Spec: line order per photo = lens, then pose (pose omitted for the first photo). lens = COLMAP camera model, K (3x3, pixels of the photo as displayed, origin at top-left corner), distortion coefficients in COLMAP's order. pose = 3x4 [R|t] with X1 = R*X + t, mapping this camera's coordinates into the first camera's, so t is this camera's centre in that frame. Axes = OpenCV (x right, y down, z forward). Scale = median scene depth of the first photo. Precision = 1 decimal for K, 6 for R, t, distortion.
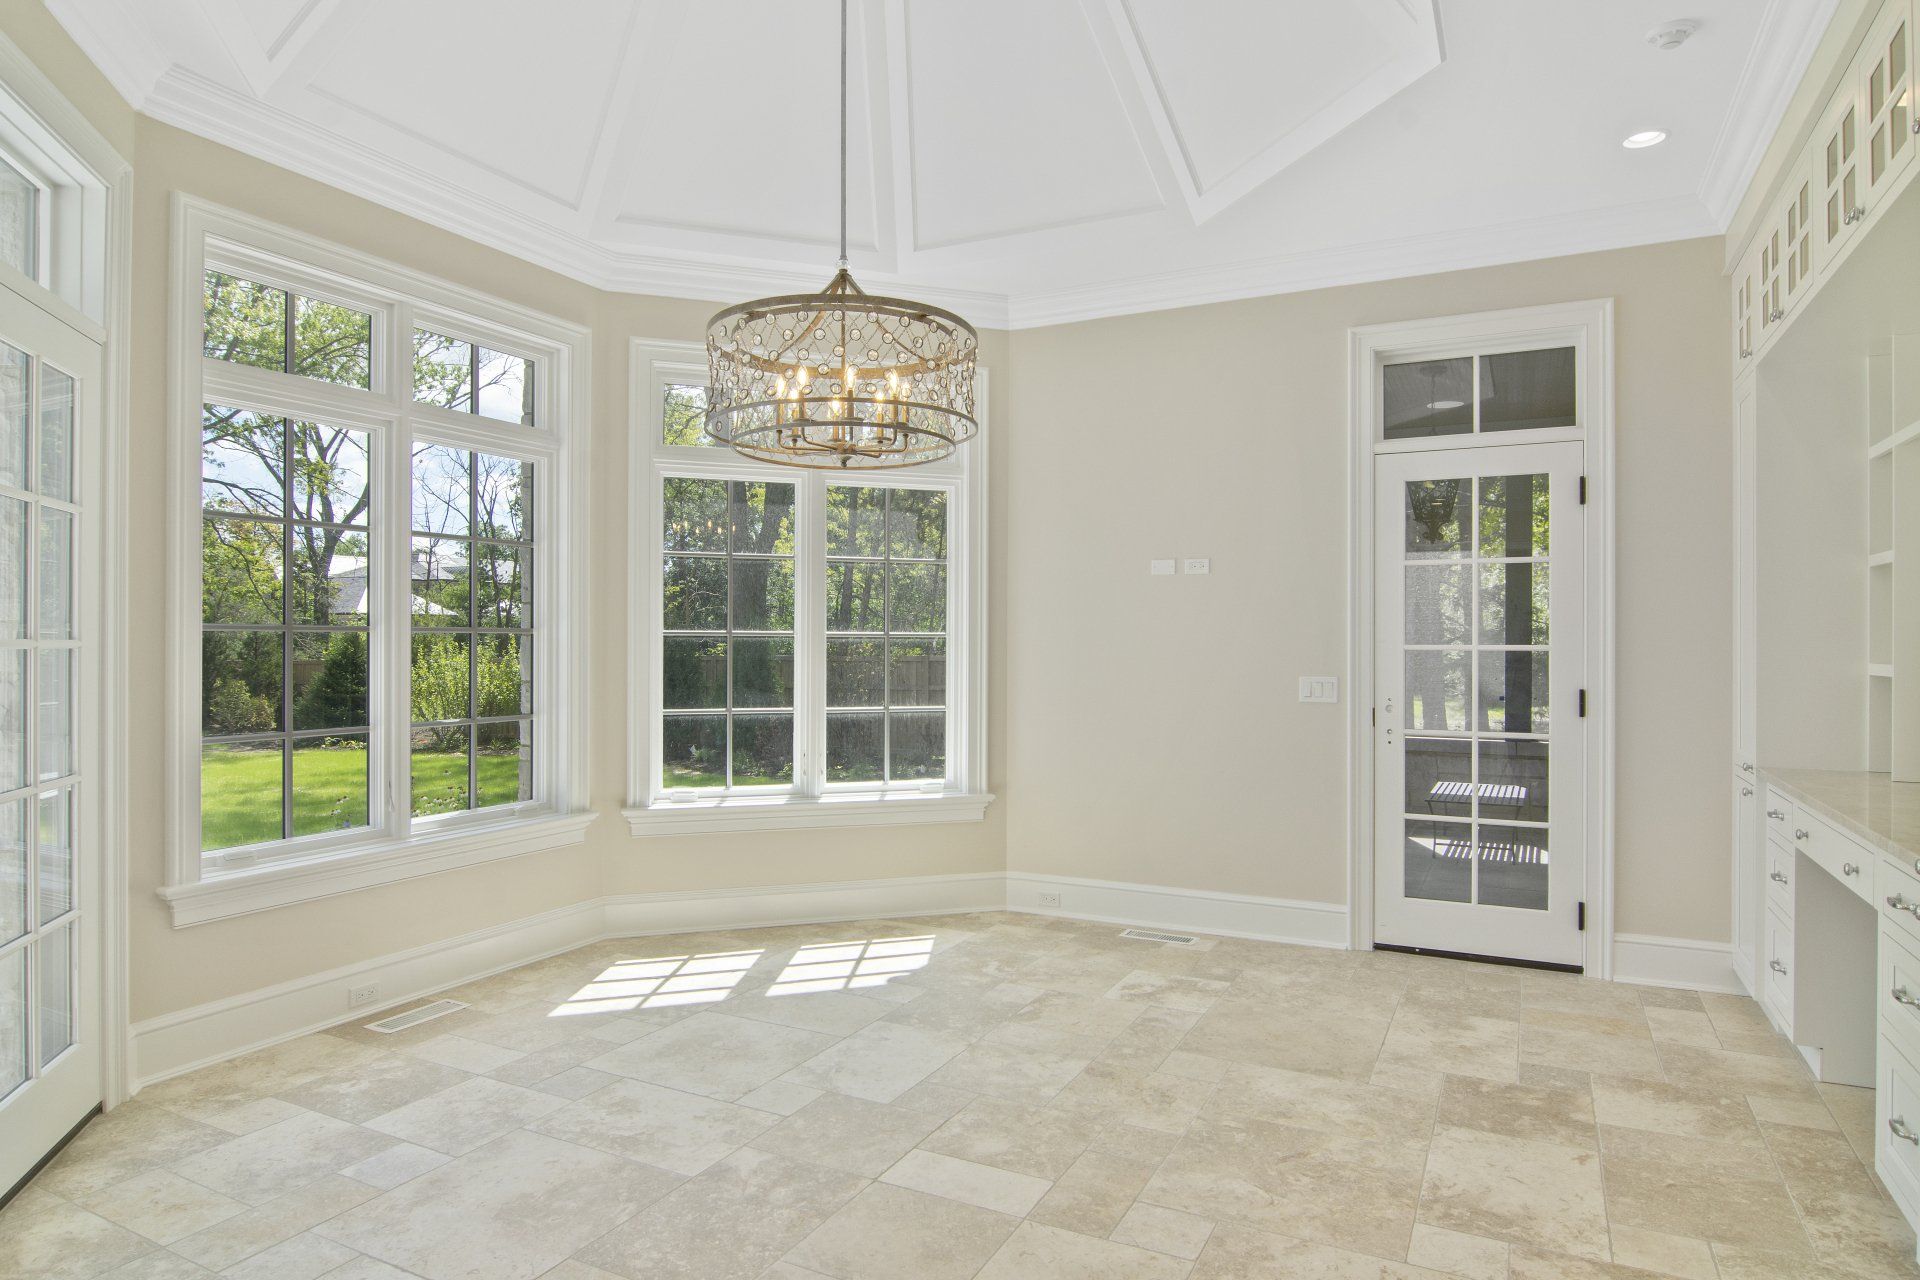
lens RADIAL K [[1114.0, 0, 969.2], [0, 1114.0, 633.8], [0, 0, 1]] dist [0.001046, -0.003416]
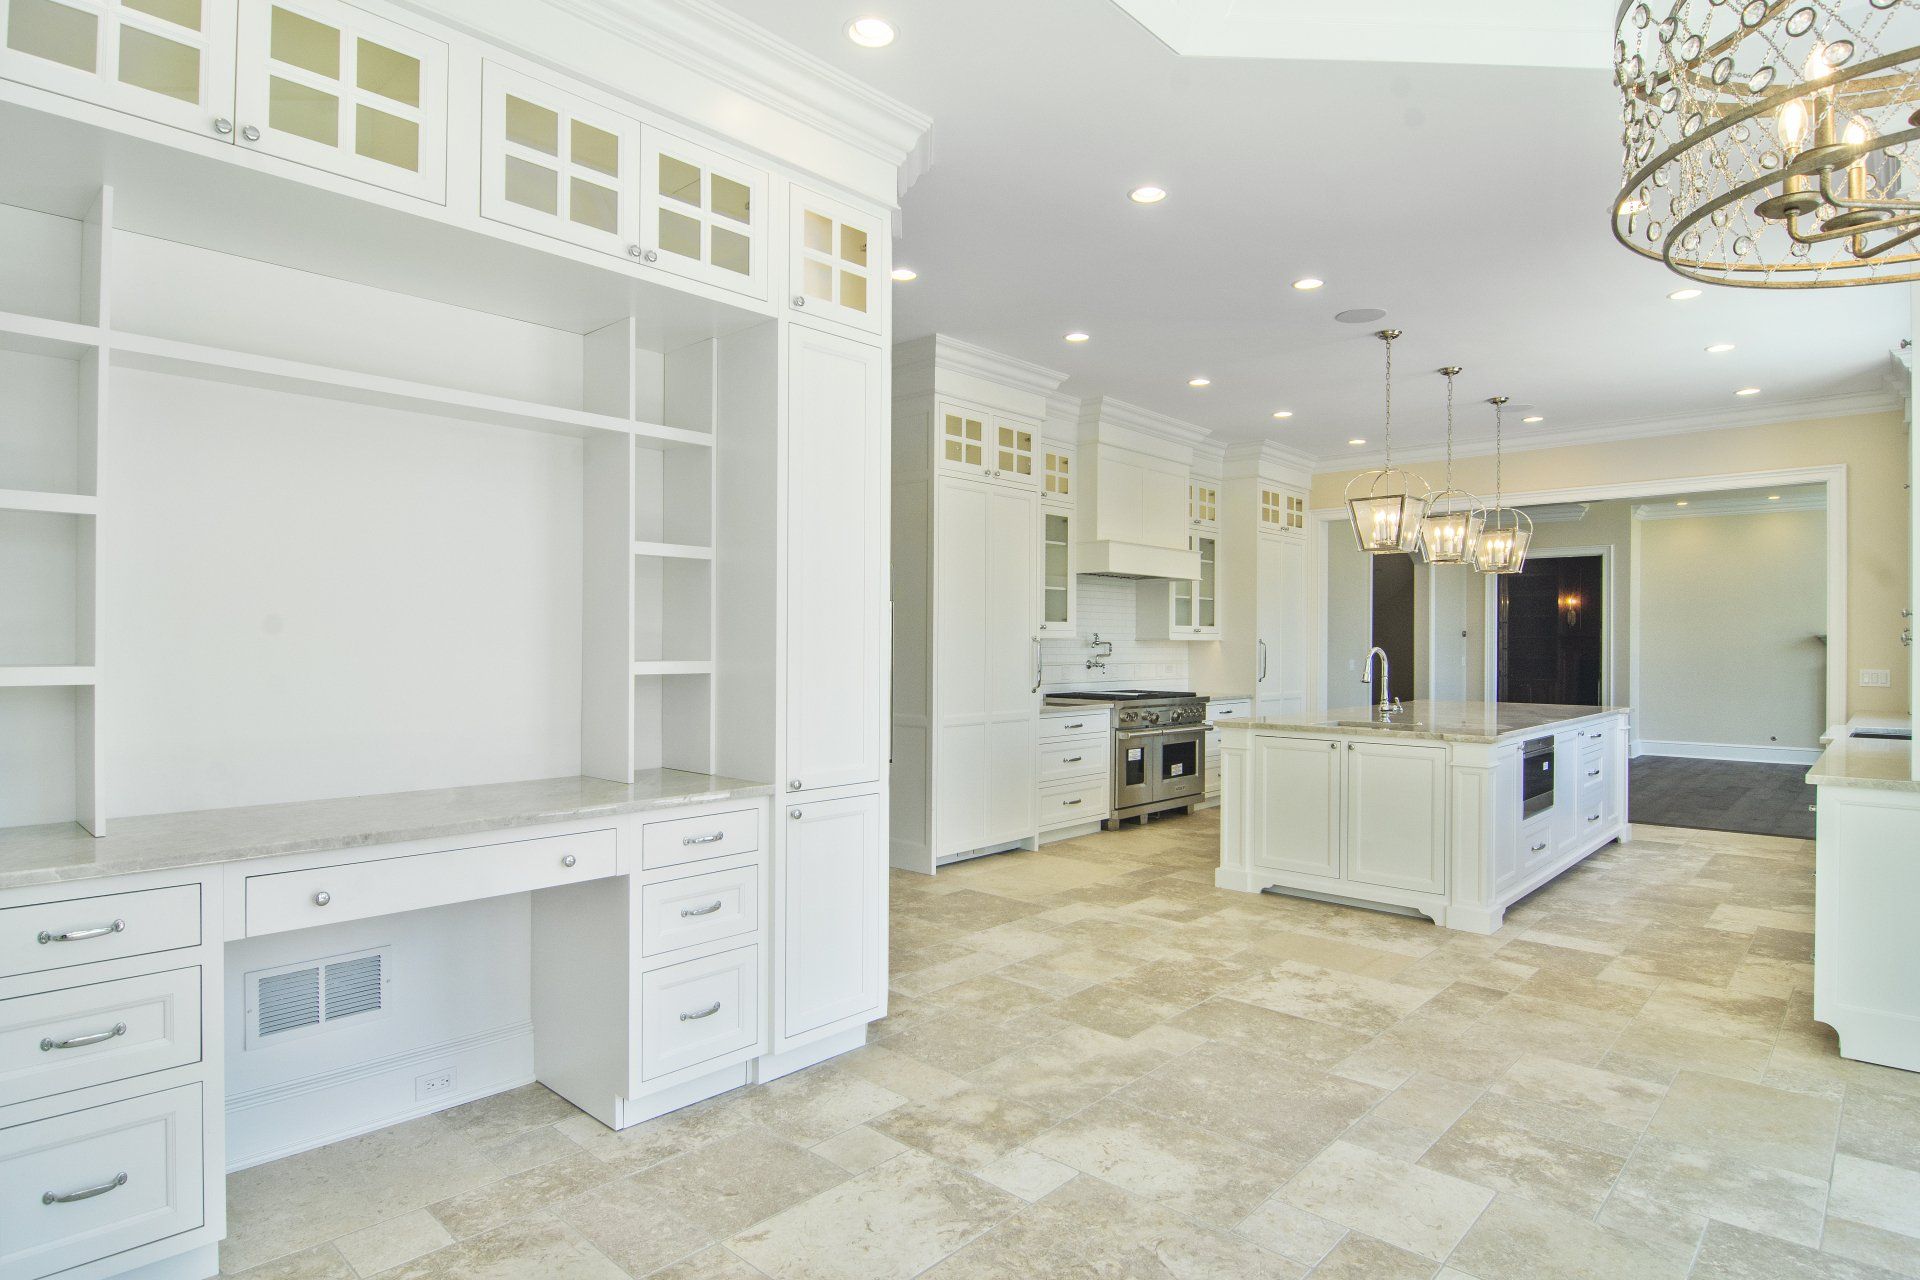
lens RADIAL K [[1052.7, 0, 961.1], [0, 1052.7, 644.6], [0, 0, 1]] dist [-0.001647, -0.008846]
pose [[-0.962416, -0.011520, 0.271334, 0.114169], [-0.012608, 0.999918, -0.002268, 0.008357], [-0.271286, -0.005603, -0.962482, 1.085607]]
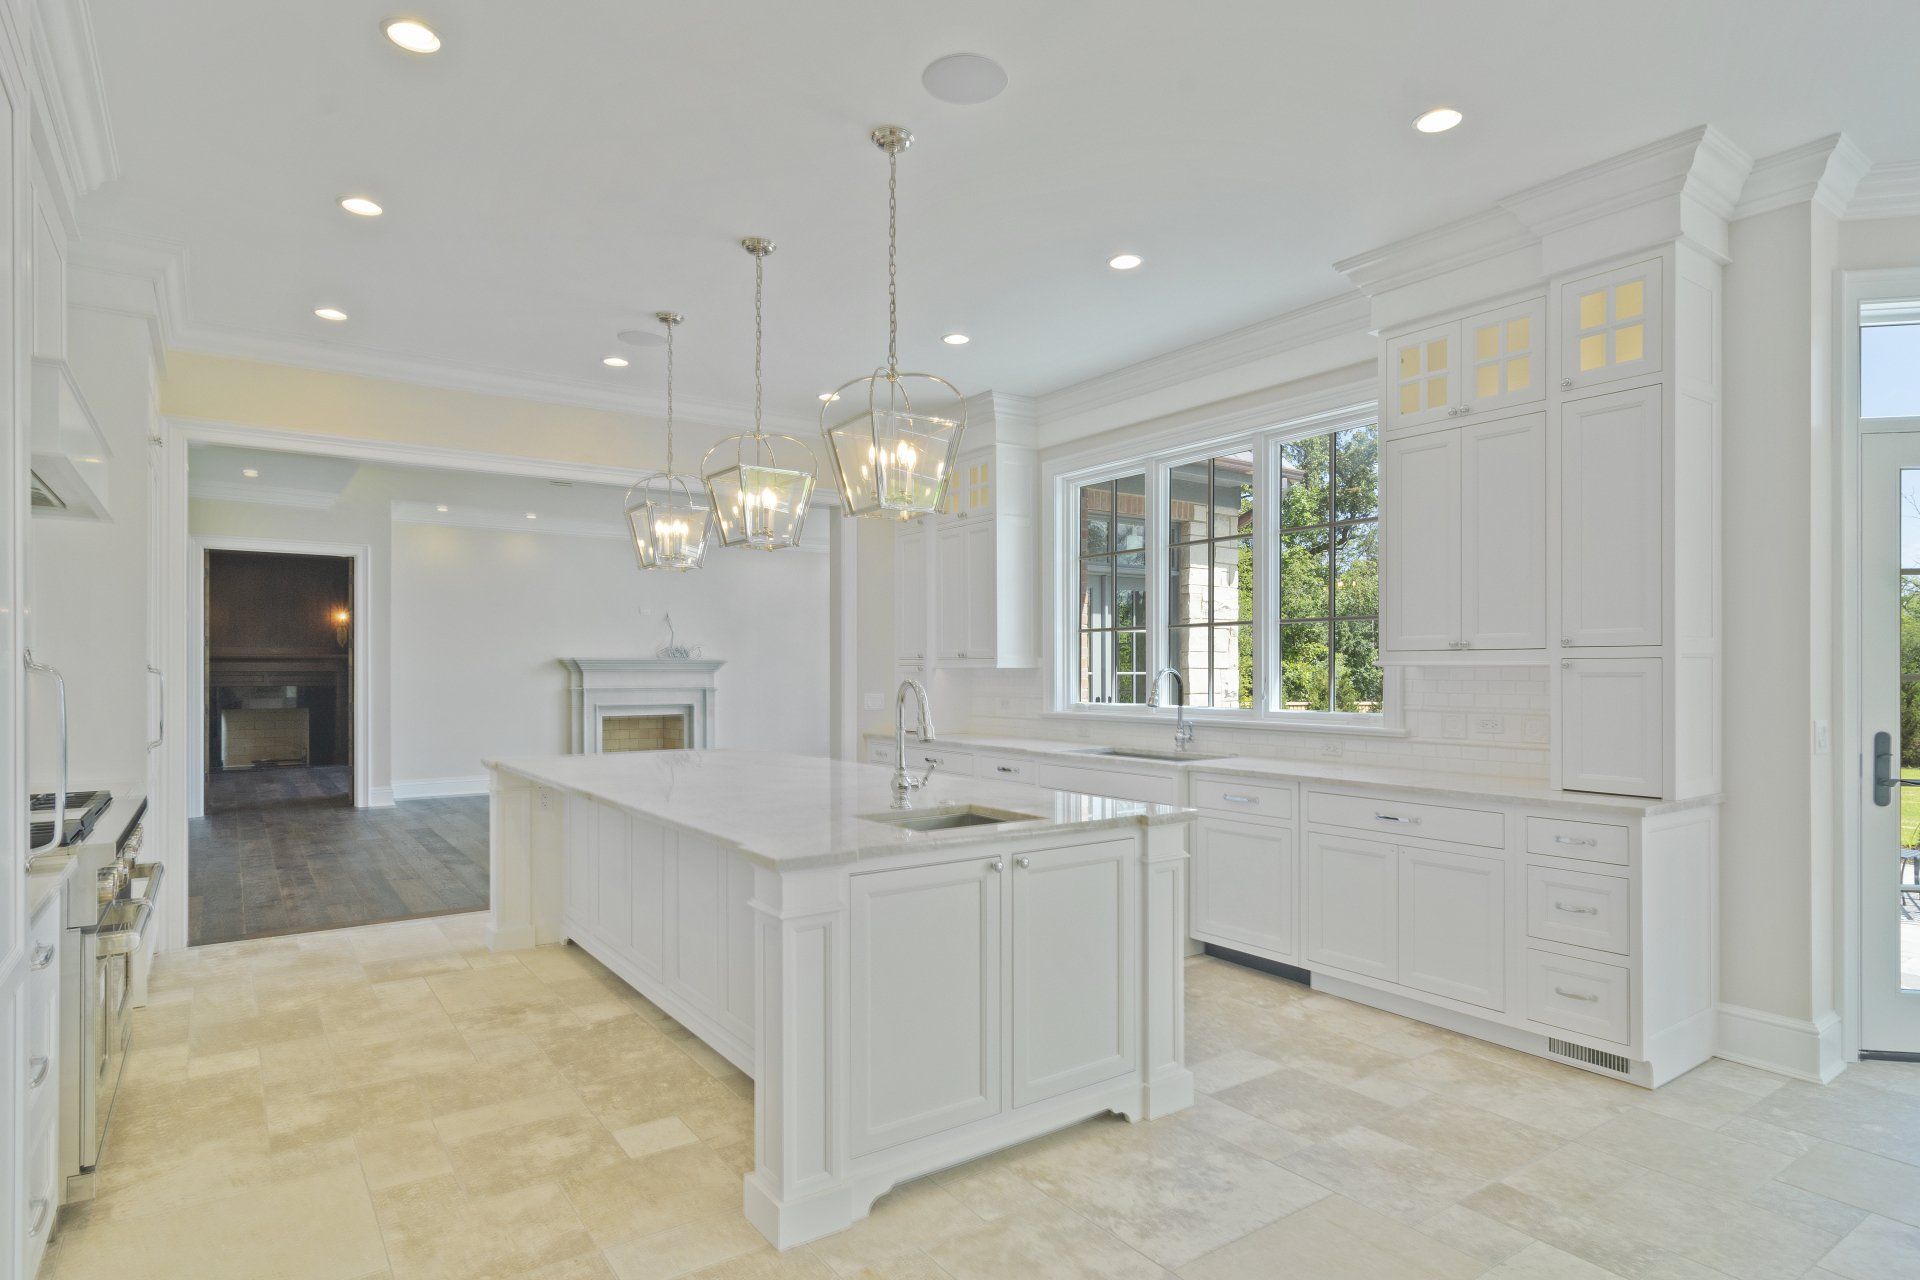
lens RADIAL K [[1052.7, 0, 967.9], [0, 1052.7, 676.5], [0, 0, 1]] dist [-0.001647, -0.008846]
pose [[-0.473111, -0.000135, -0.881003, 0.572124], [0.001552, 0.999998, -0.000987, 0.003441], [0.881001, -0.001834, -0.473110, 0.143825]]
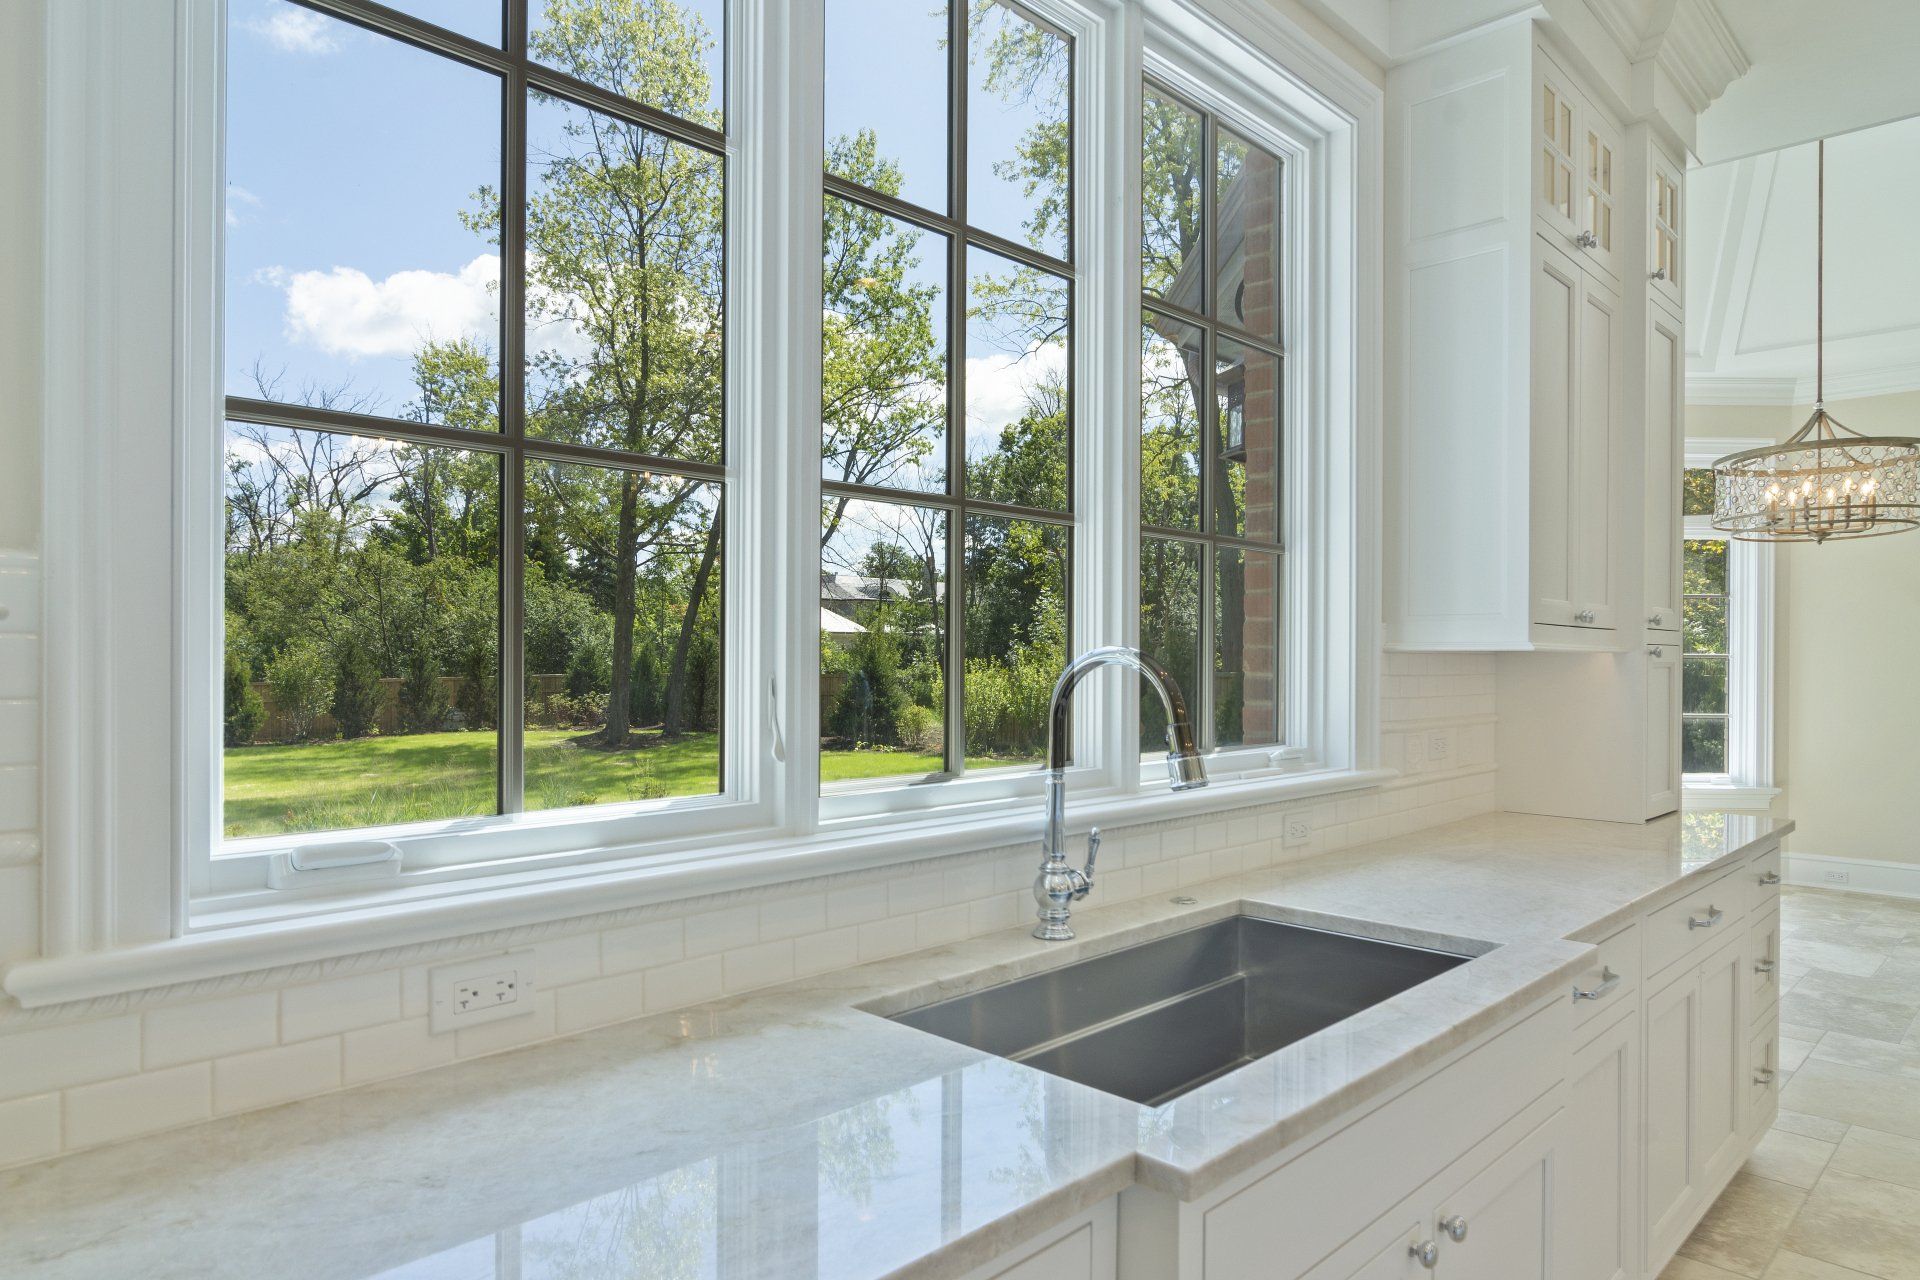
lens RADIAL K [[1170.4, 0, 982.2], [0, 1170.4, 657.7], [0, 0, 1]] dist [-0.006691, -0.000551]
pose [[0.952753, 0.002969, -0.303732, -0.505056], [-0.001160, 0.999980, 0.006138, -0.006263], [0.303744, -0.005496, 0.952738, -0.576151]]
